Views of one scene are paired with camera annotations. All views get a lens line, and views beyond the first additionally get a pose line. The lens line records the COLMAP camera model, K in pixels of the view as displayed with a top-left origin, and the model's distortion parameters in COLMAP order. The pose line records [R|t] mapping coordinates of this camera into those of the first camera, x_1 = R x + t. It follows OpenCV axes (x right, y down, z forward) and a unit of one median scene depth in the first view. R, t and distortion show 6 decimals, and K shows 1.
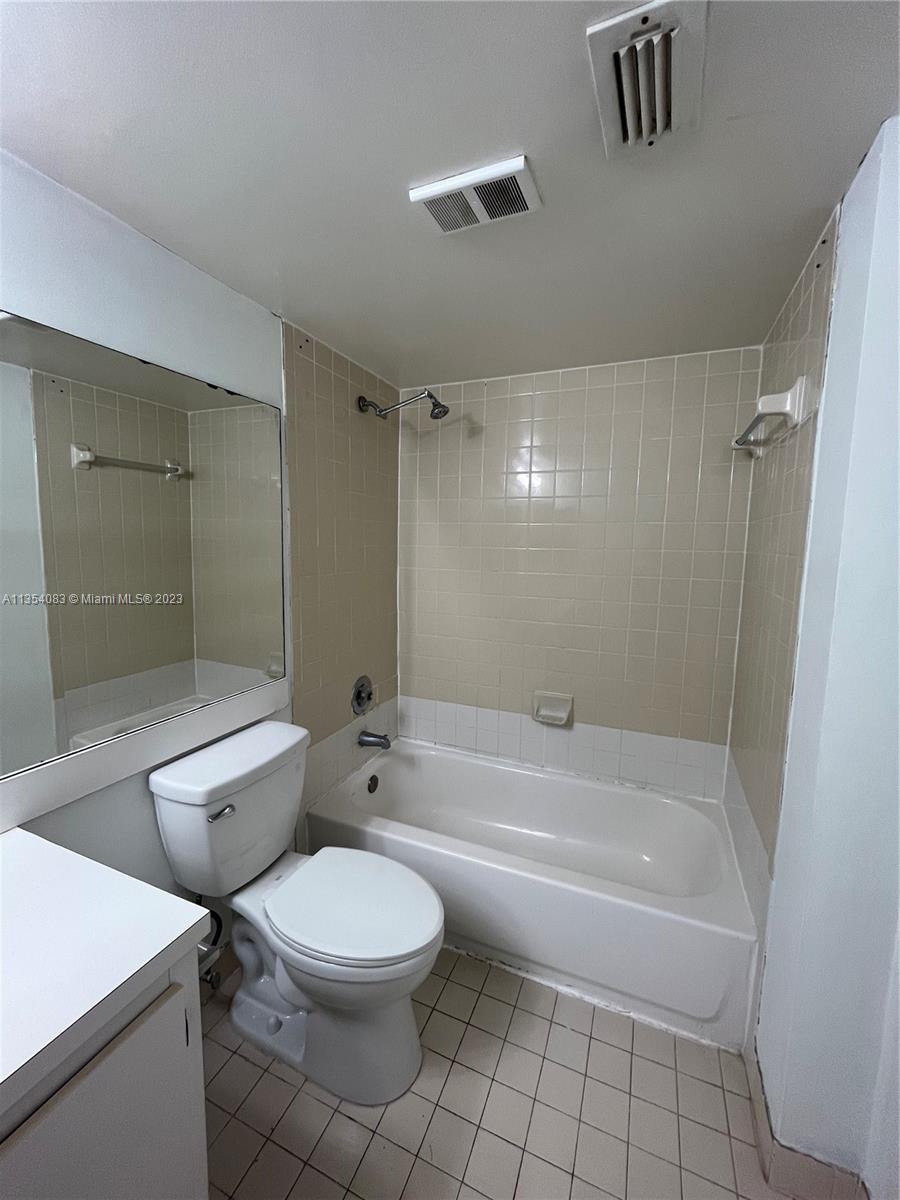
lens RADIAL K [[484.0, 0, 447.8], [0, 484.0, 599.4], [0, 0, 1]] dist [-0.001902, 0.000728]
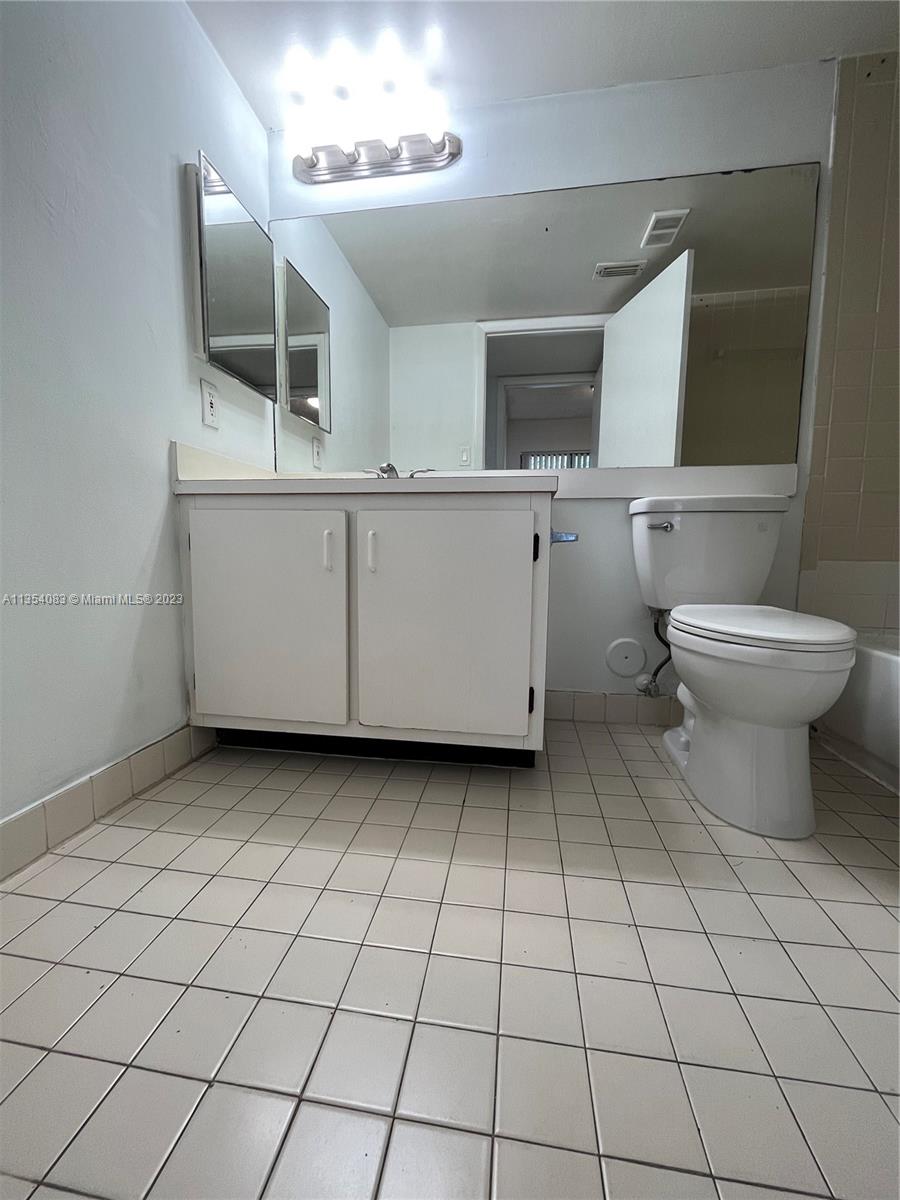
lens RADIAL K [[484.0, 0, 447.3], [0, 484.0, 598.5], [0, 0, 1]] dist [-0.001902, 0.000728]
pose [[0.250525, 0.086889, -0.964203, 0.526926], [-0.121215, 0.990942, 0.057804, 0.560138], [0.960492, 0.102395, 0.258788, 0.177042]]
